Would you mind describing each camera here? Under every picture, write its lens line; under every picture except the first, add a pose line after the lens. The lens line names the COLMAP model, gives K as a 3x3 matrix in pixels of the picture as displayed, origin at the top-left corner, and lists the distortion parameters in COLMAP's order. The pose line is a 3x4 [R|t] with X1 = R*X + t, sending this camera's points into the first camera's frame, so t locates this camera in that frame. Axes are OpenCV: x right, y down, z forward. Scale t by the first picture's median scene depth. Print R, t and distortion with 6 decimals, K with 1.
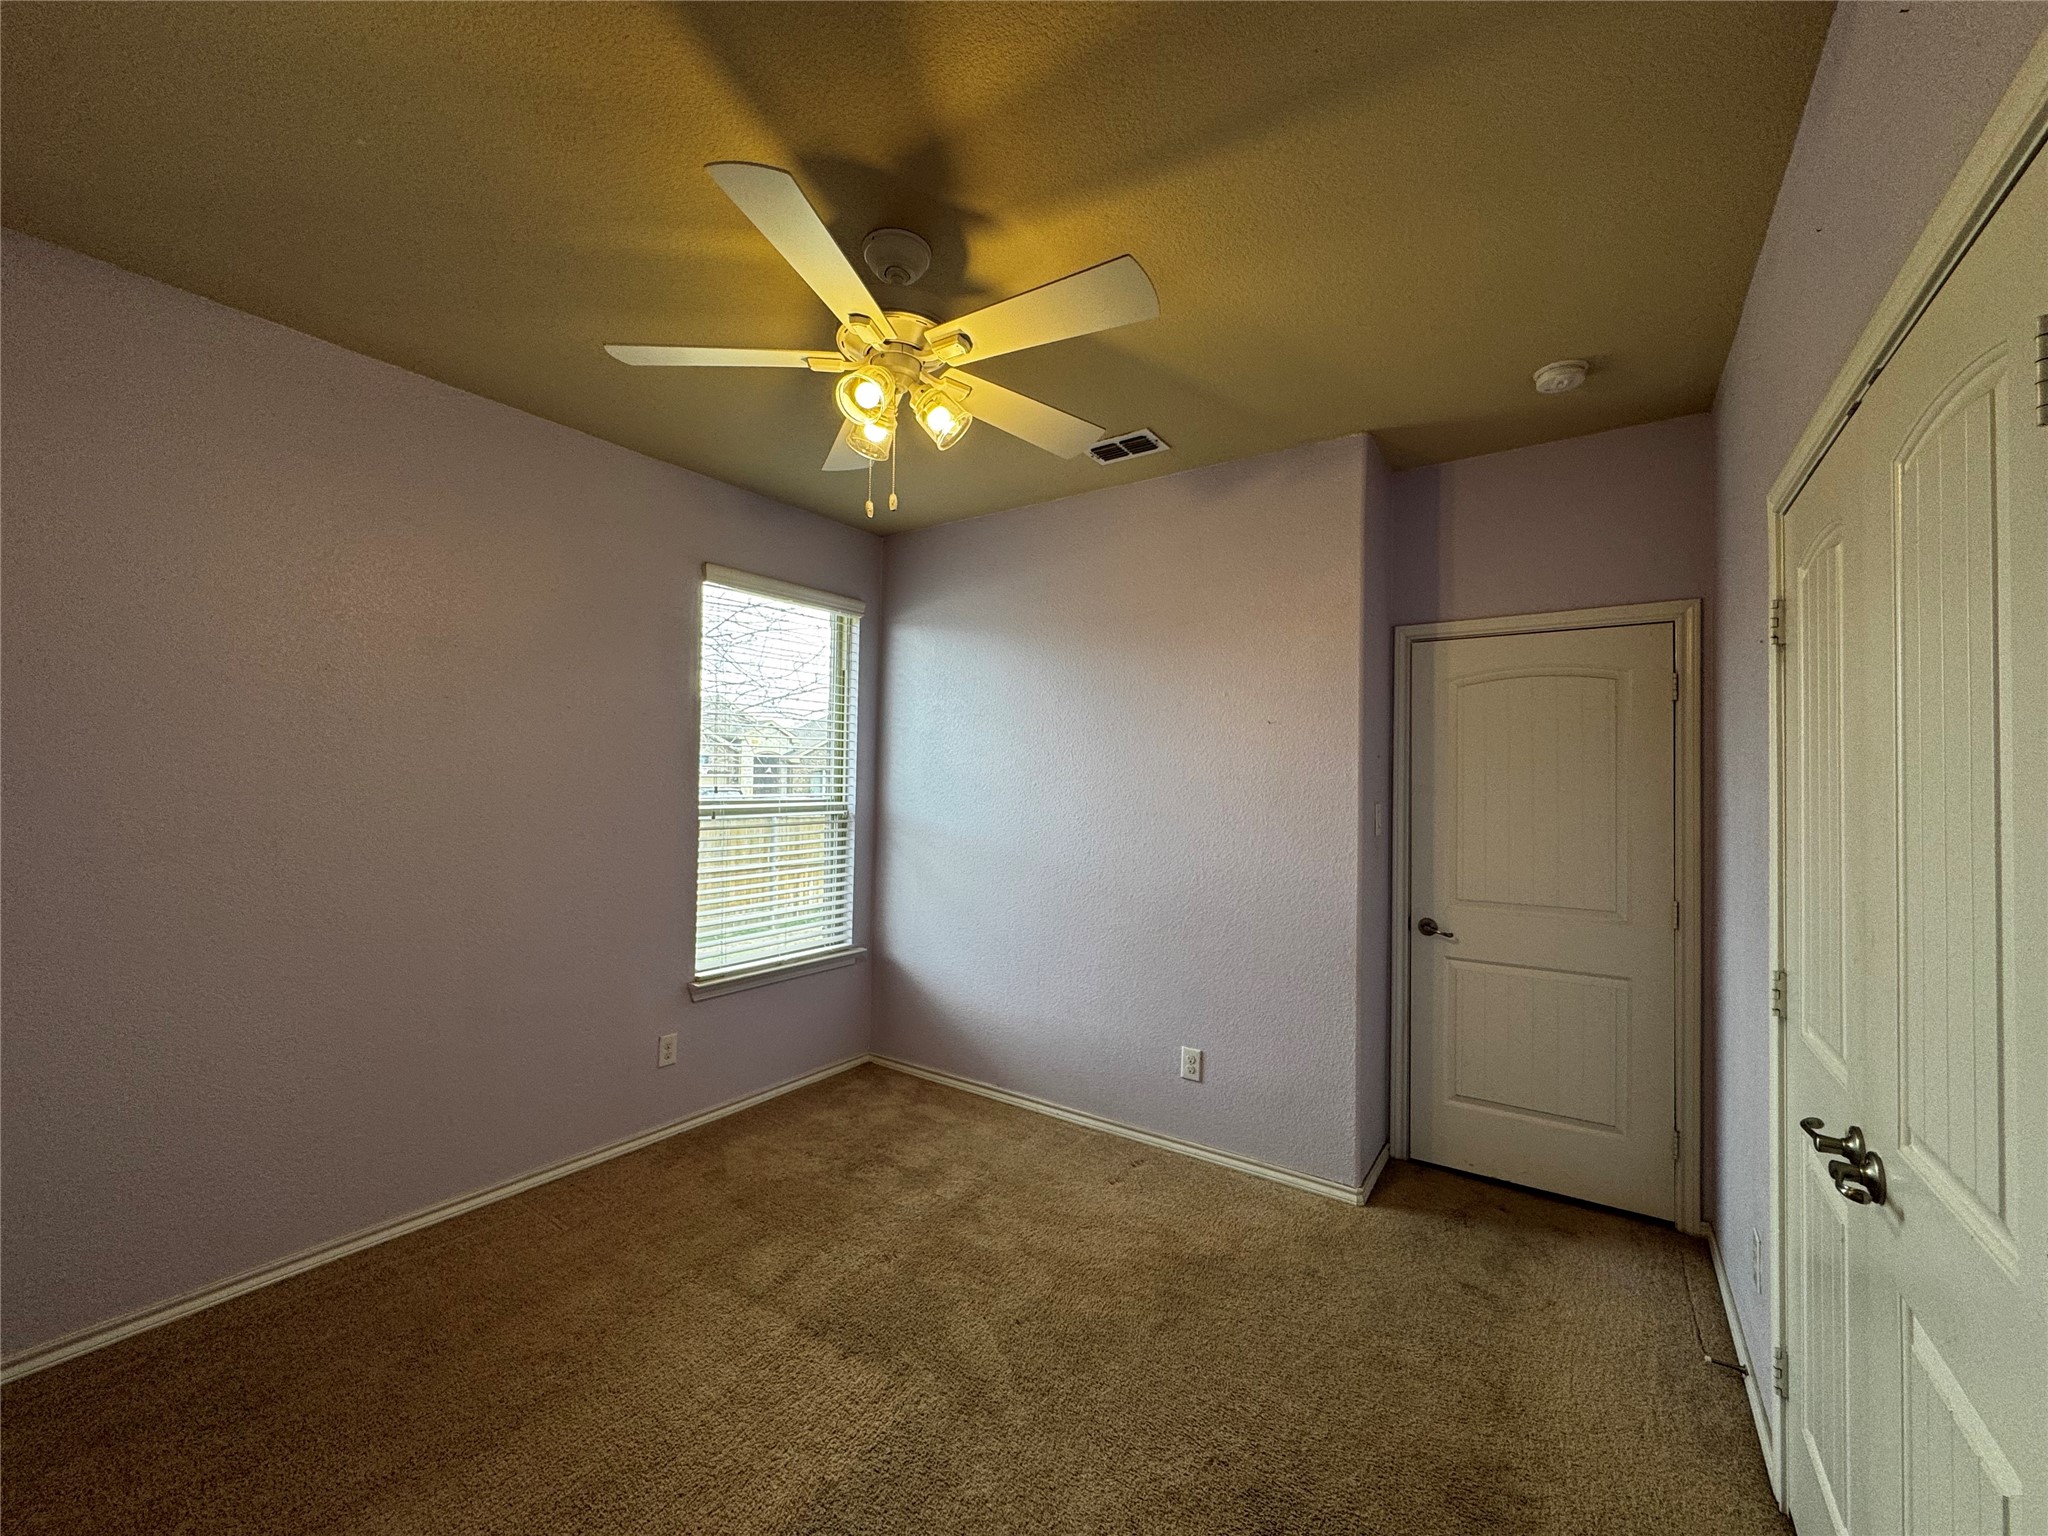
lens RADIAL K [[813.4, 0, 1027.0], [0, 813.4, 754.1], [0, 0, 1]] dist [-0.002990, 0.000329]
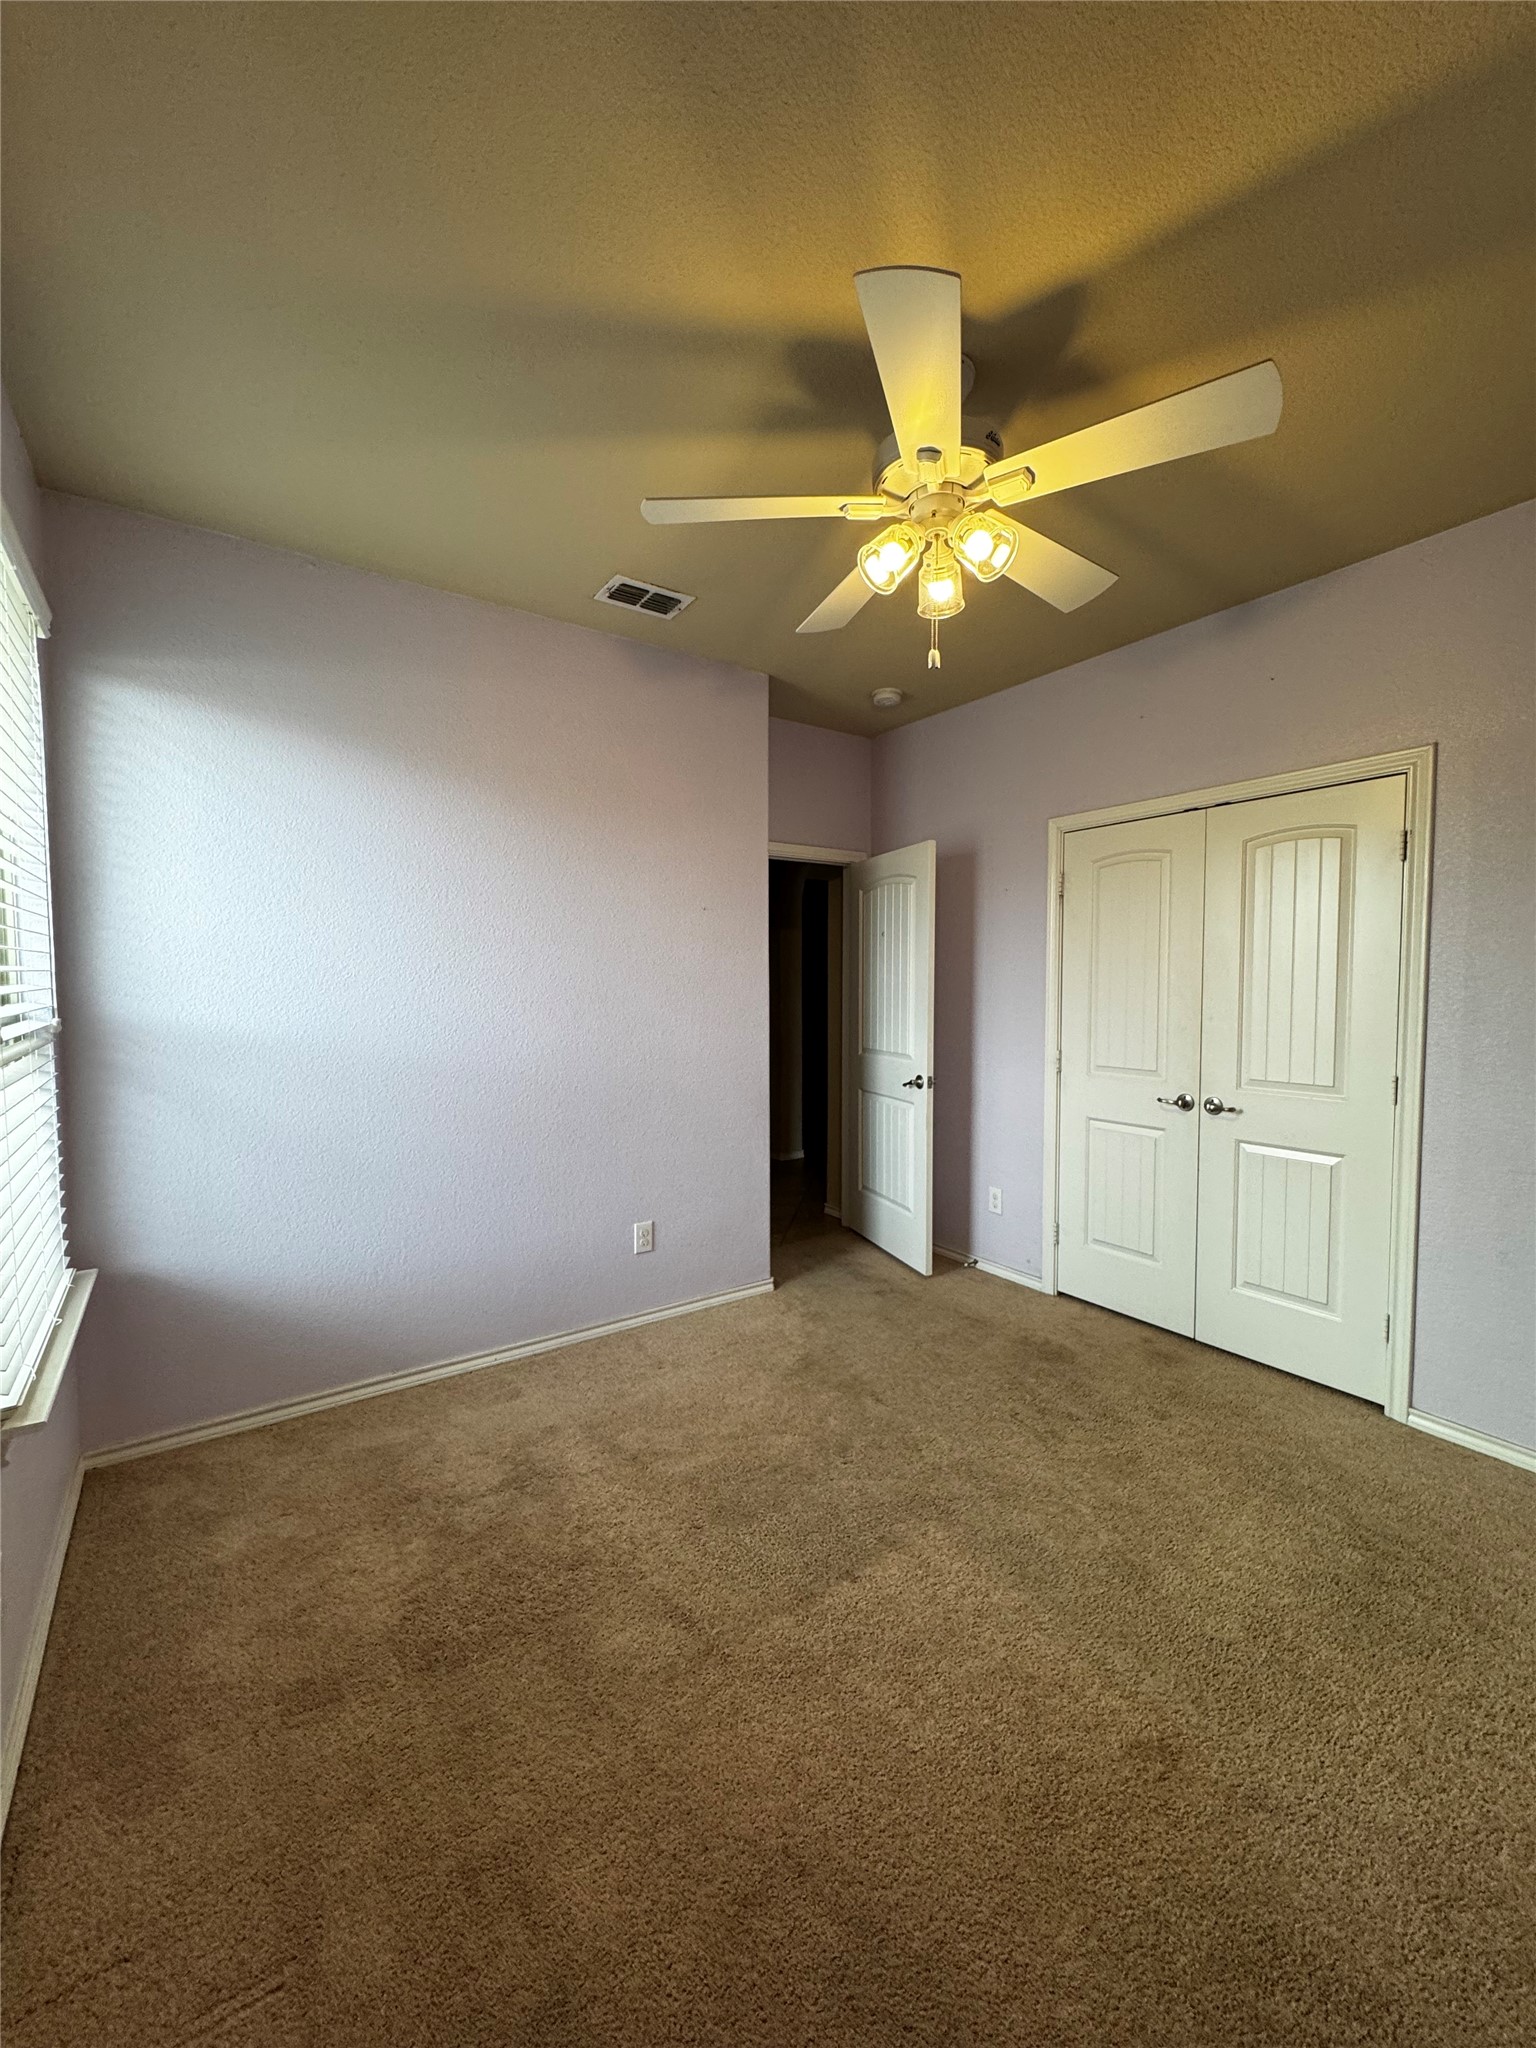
lens RADIAL K [[813.4, 0, 765.6], [0, 813.4, 1013.3], [0, 0, 1]] dist [-0.002990, 0.000329]
pose [[0.353039, -0.052603, 0.934129, -0.703653], [-0.026084, 0.997477, 0.066028, 0.026676], [-0.935245, -0.047677, 0.350776, 0.518395]]
